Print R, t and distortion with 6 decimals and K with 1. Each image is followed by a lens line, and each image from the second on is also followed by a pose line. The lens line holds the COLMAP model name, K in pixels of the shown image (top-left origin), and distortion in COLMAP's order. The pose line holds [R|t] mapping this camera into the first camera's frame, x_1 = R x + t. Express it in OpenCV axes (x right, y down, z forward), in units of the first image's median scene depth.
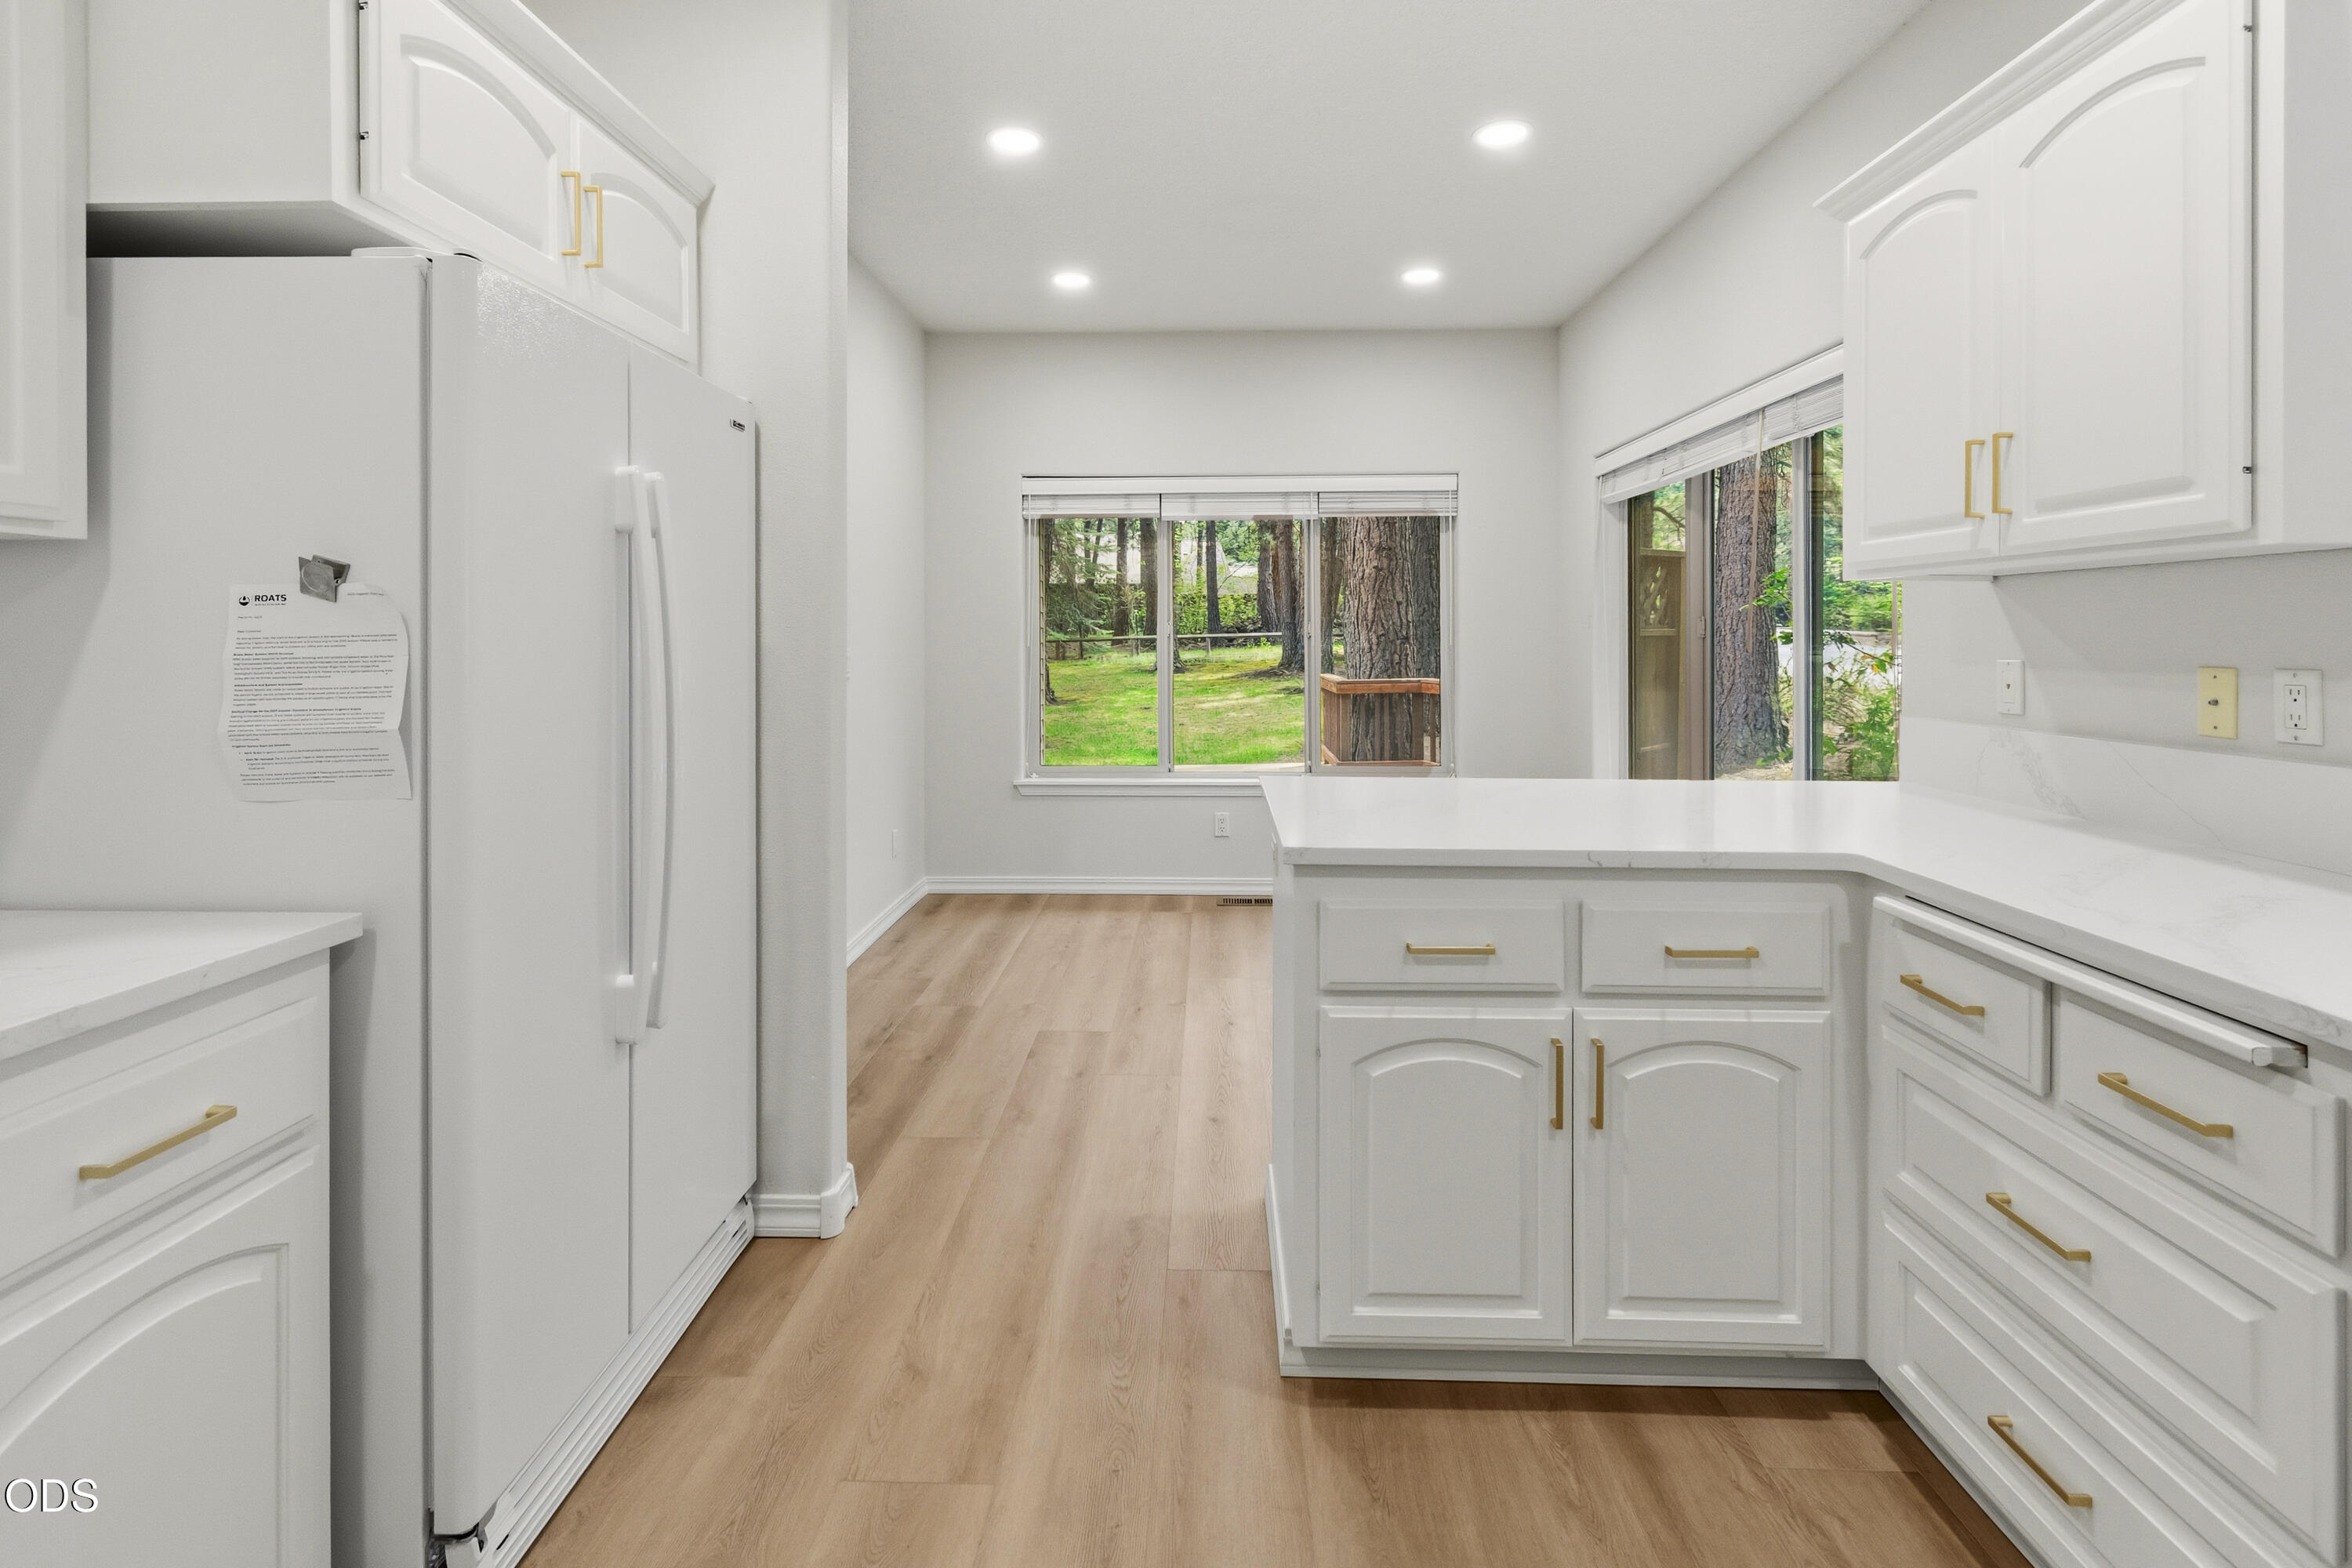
lens RADIAL K [[1089.7, 0, 1184.0], [0, 1089.7, 645.2], [0, 0, 1]] dist [-0.000123, 0.000512]
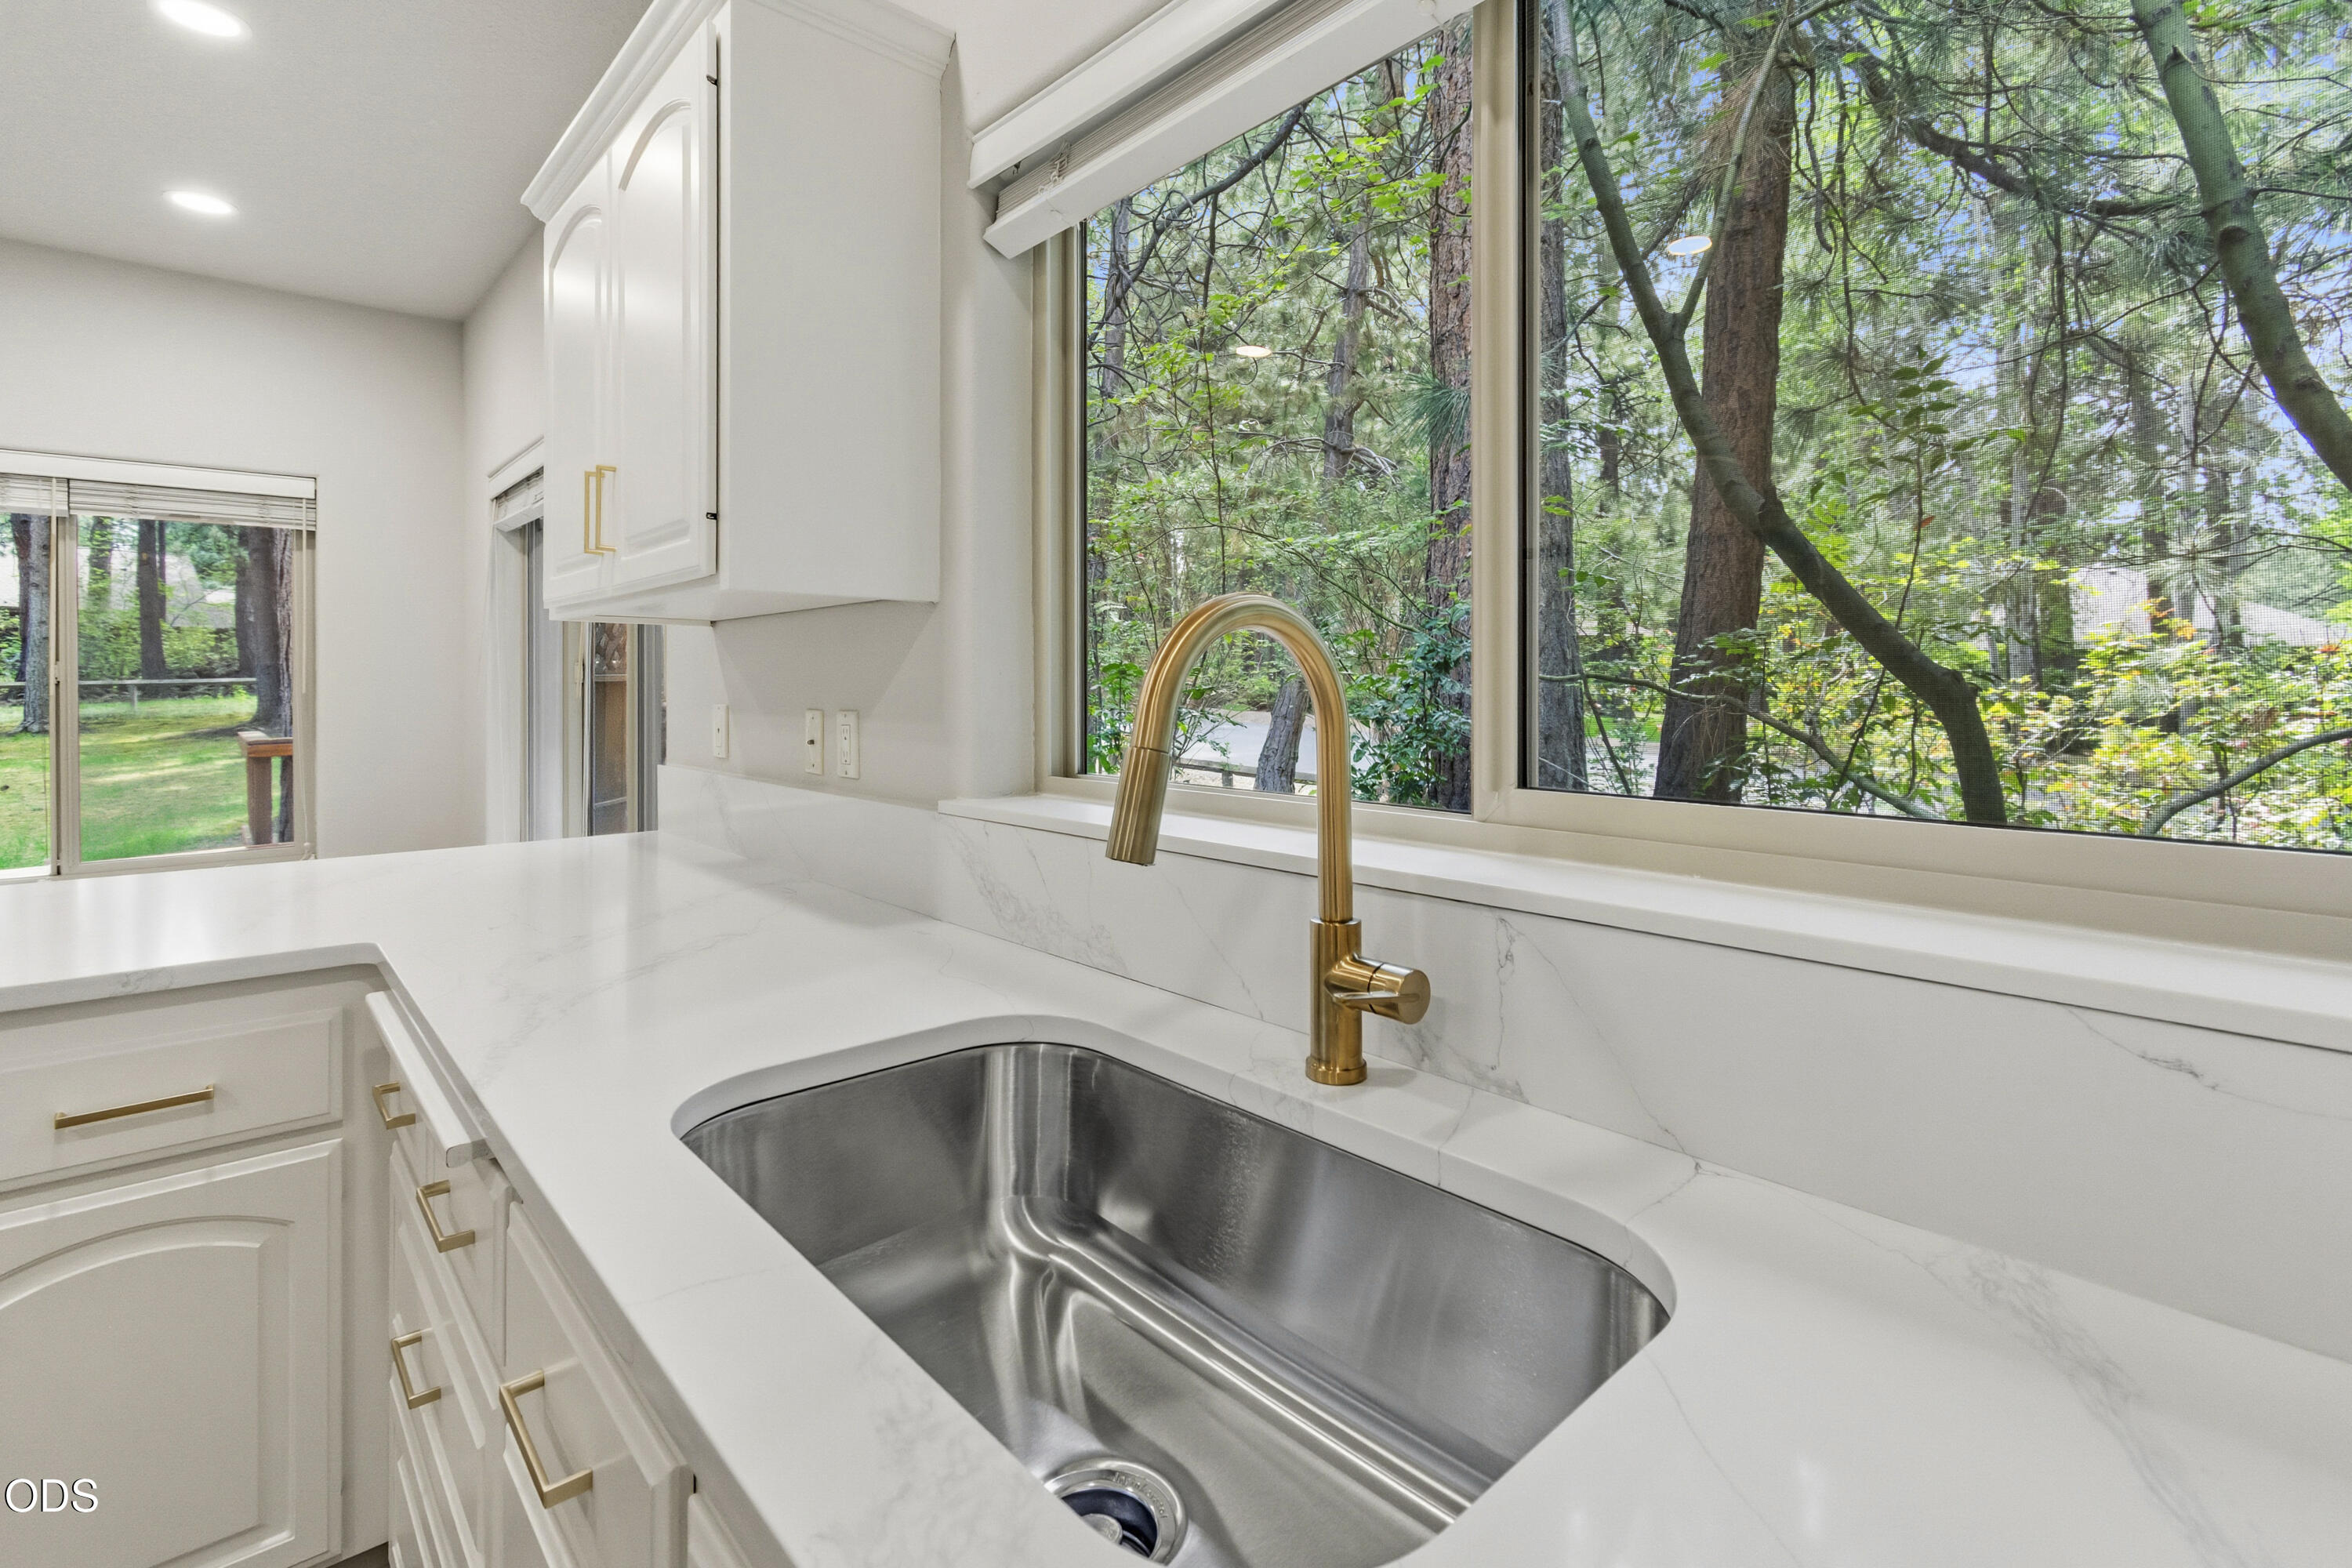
lens RADIAL K [[1085.9, 0, 1175.0], [0, 1085.9, 714.7], [0, 0, 1]] dist [-0.000028, -0.000012]
pose [[0.725987, -0.024335, 0.687278, 0.157351], [0.008706, 0.999619, 0.026198, 0.000216], [-0.687653, -0.013036, 0.725922, -0.007246]]
